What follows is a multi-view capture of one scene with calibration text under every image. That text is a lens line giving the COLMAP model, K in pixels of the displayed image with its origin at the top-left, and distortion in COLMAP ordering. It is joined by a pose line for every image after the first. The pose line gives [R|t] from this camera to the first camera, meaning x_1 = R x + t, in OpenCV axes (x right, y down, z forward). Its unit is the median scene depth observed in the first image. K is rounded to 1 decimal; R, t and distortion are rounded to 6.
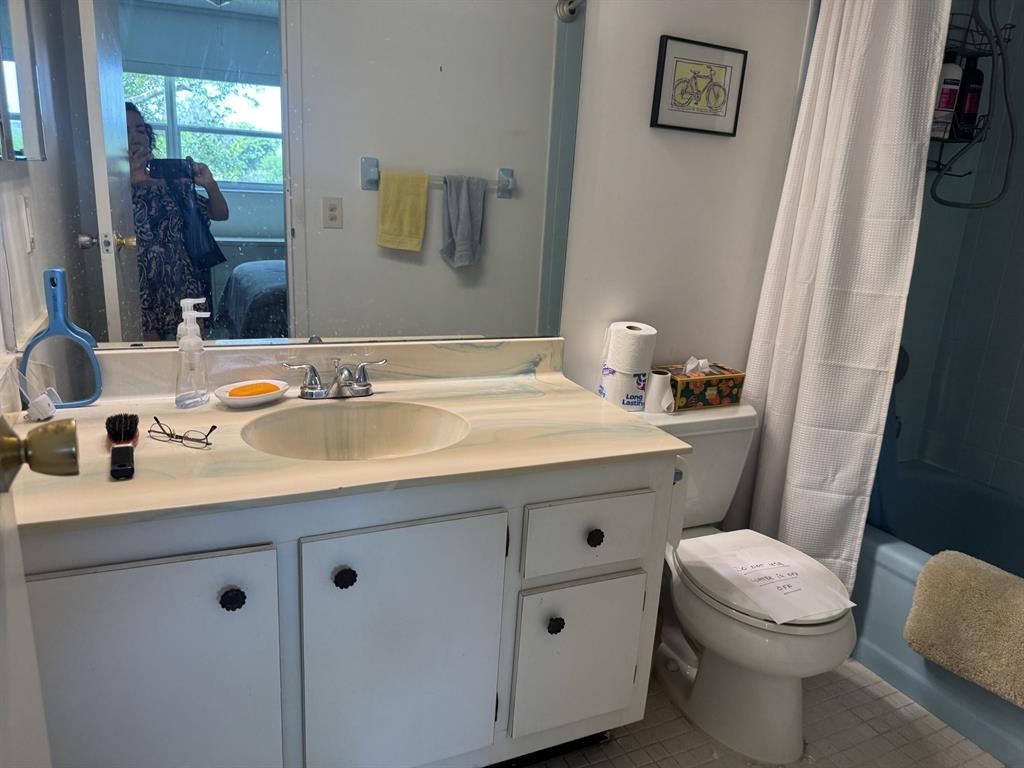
lens RADIAL K [[740.0, 0, 516.7], [0, 740.0, 381.1], [0, 0, 1]] dist [0.016326, -0.044615]
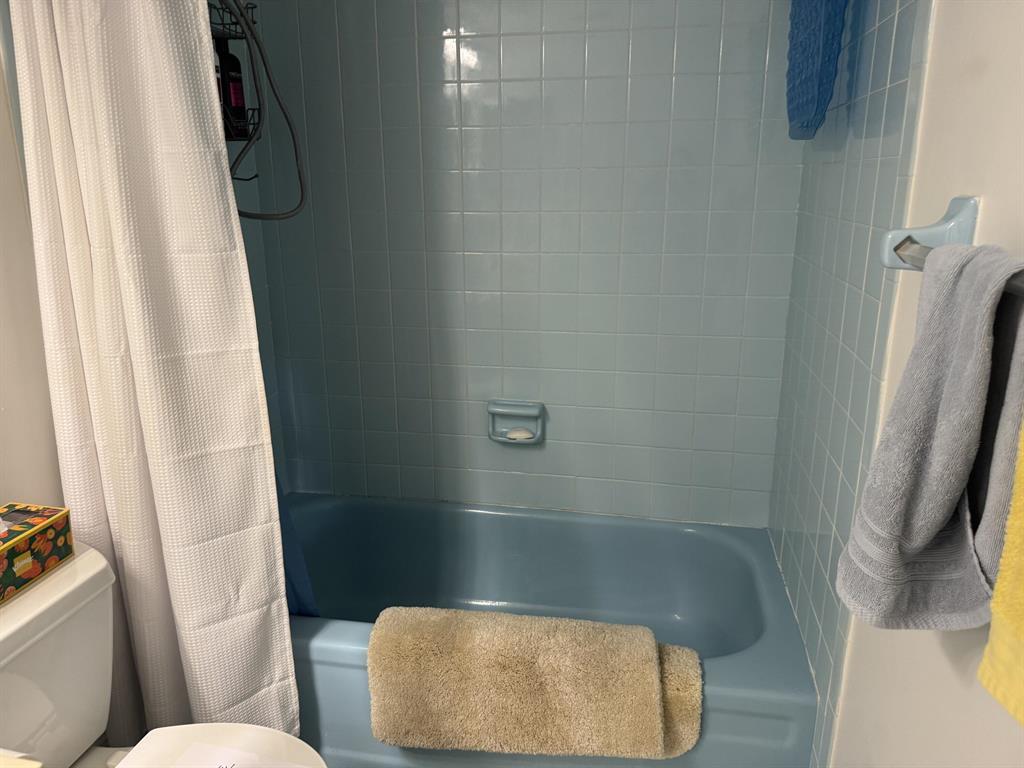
lens RADIAL K [[740.0, 0, 508.4], [0, 740.0, 378.9], [0, 0, 1]] dist [0.016326, -0.044615]
pose [[0.606355, -0.266337, 0.749265, 0.088087], [0.253246, 0.957860, 0.135542, -0.113059], [-0.753790, 0.107561, 0.648252, 0.278871]]
